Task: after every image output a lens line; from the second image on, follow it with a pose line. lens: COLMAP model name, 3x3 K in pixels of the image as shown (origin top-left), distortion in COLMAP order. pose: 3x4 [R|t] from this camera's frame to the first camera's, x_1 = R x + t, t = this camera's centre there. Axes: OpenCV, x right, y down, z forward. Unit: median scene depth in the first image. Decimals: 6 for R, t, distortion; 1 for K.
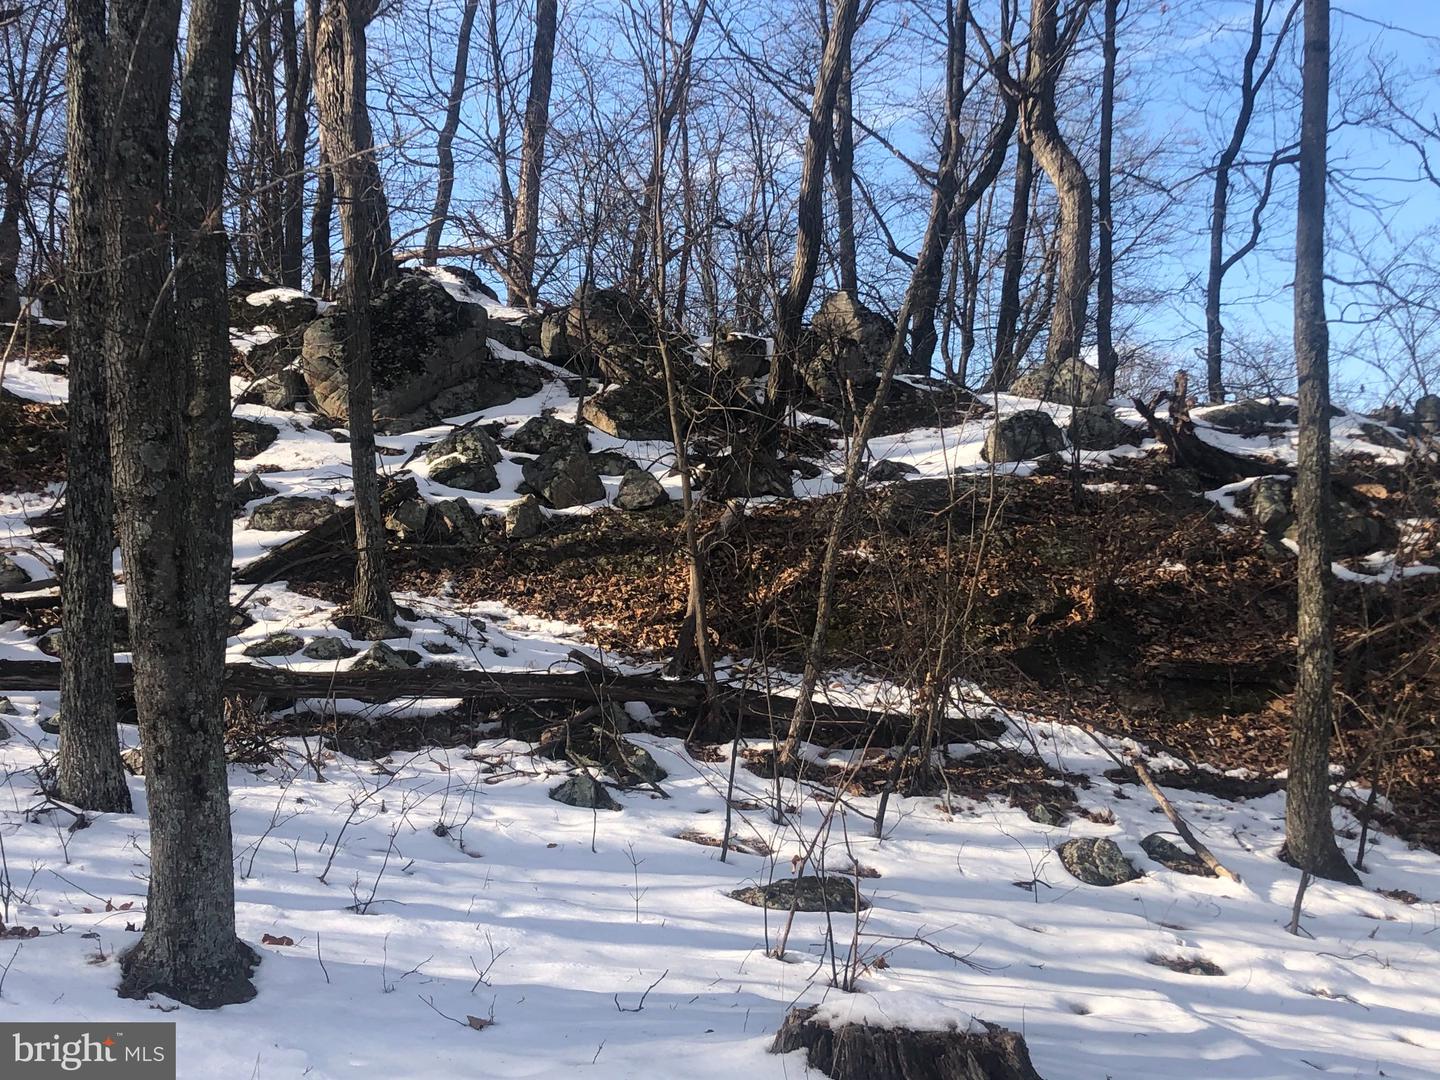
lens RADIAL K [[1936.0, 0, 720.0], [0, 1936.0, 540.0], [0, 0, 1]] dist [-0.151497, -0.011750]
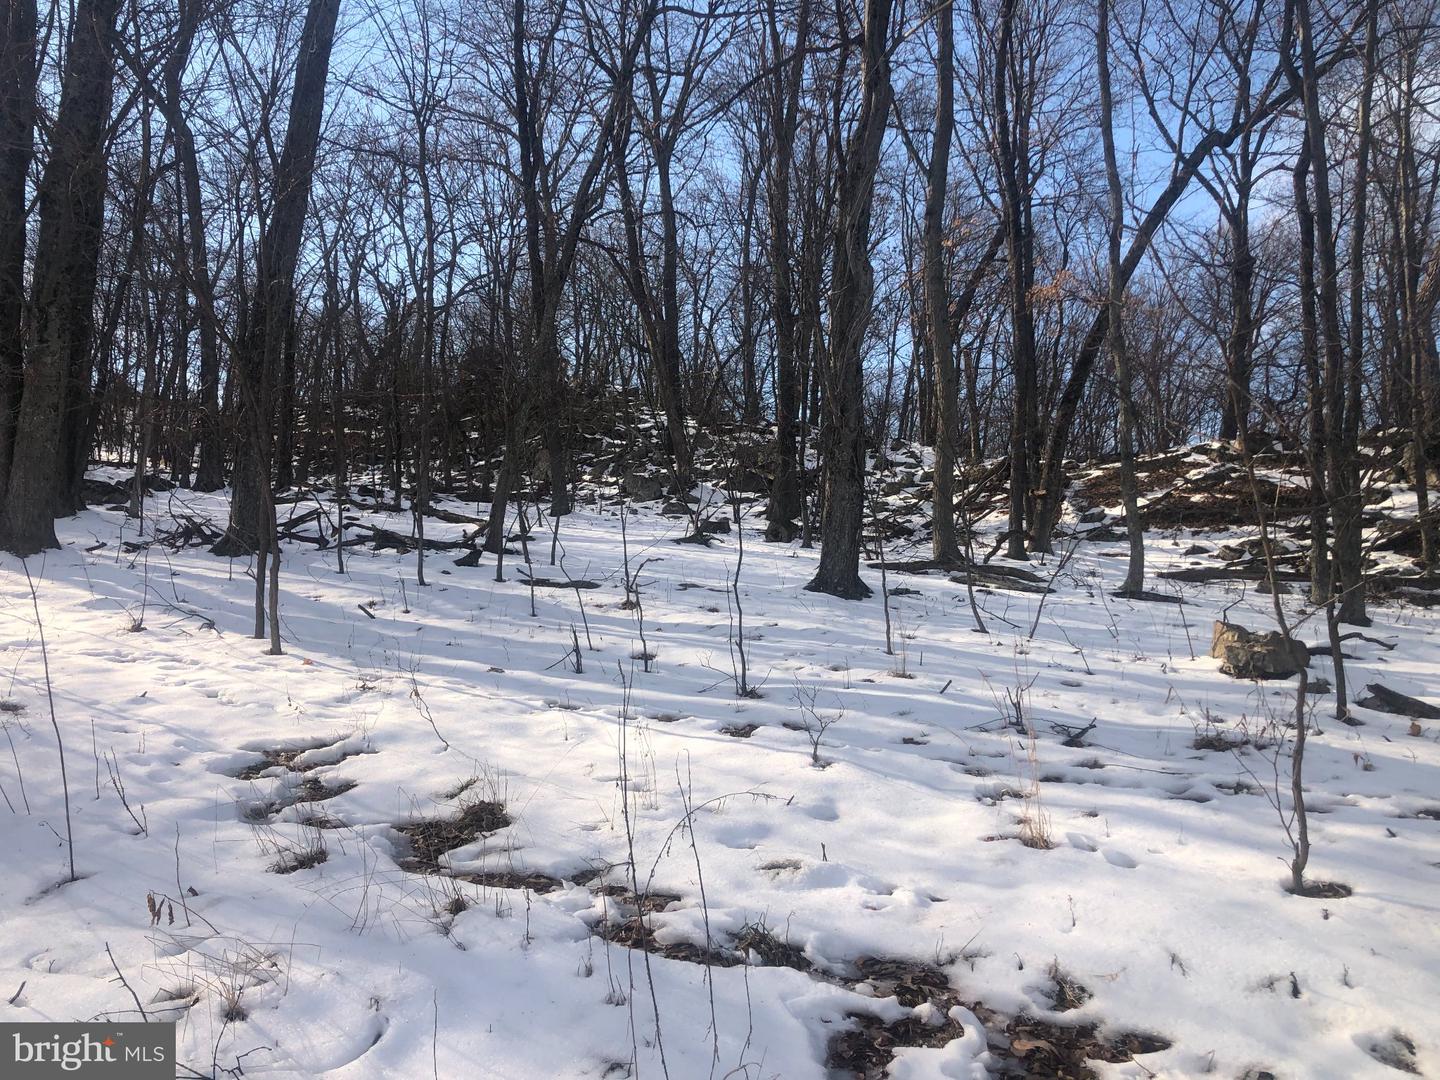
lens RADIAL K [[1193.6, 0, 711.7], [0, 1193.6, 545.2], [0, 0, 1]] dist [0.030934, -0.036478]
pose [[0.724626, -0.020479, -0.688838, 0.248738], [0.015744, 0.999789, -0.013162, 0.022446], [0.688962, -0.001307, 0.724796, -0.904657]]
